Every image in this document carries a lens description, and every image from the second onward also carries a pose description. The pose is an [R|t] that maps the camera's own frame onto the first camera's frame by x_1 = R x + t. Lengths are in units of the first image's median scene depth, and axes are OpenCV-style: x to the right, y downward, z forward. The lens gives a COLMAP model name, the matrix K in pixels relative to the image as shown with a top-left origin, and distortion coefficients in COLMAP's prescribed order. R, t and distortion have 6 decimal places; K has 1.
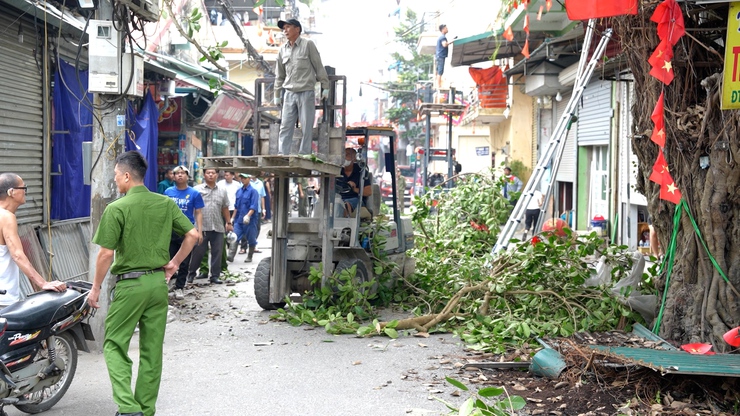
lens RADIAL K [[967.8, 0, 370.0], [0, 967.8, 208.0], [0, 0, 1]] dist [0.139321, 0.012152]
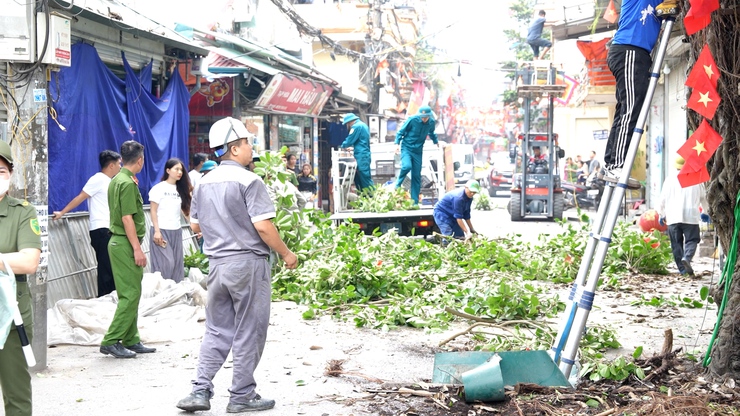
lens RADIAL K [[1020.0, 0, 385.4], [0, 1020.0, 207.2], [0, 0, 1]] dist [0.147233, 0.057706]
pose [[0.993634, -0.004516, -0.112567, 0.049964], [0.005408, 0.999956, 0.007617, -0.000136], [0.112528, -0.008177, 0.993615, 0.061045]]
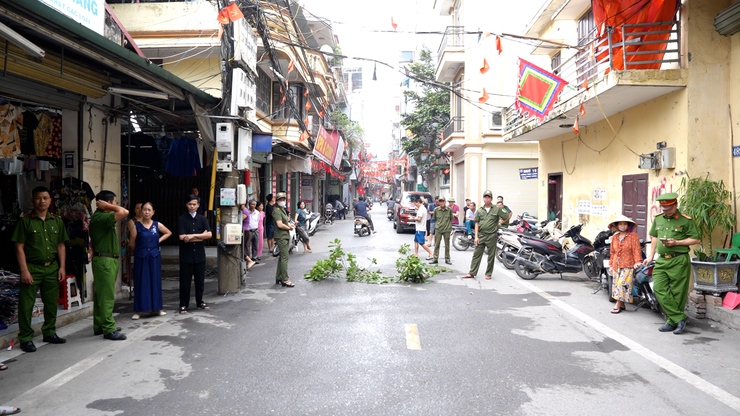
lens RADIAL K [[541.2, 0, 382.8], [0, 541.2, 207.0], [0, 0, 1]] dist [-0.002005, -0.000523]
pose [[0.999975, 0.001804, -0.006818, -0.003489], [-0.001926, 0.999837, -0.017939, -0.045582], [0.006785, 0.017951, 0.999816, 1.113435]]
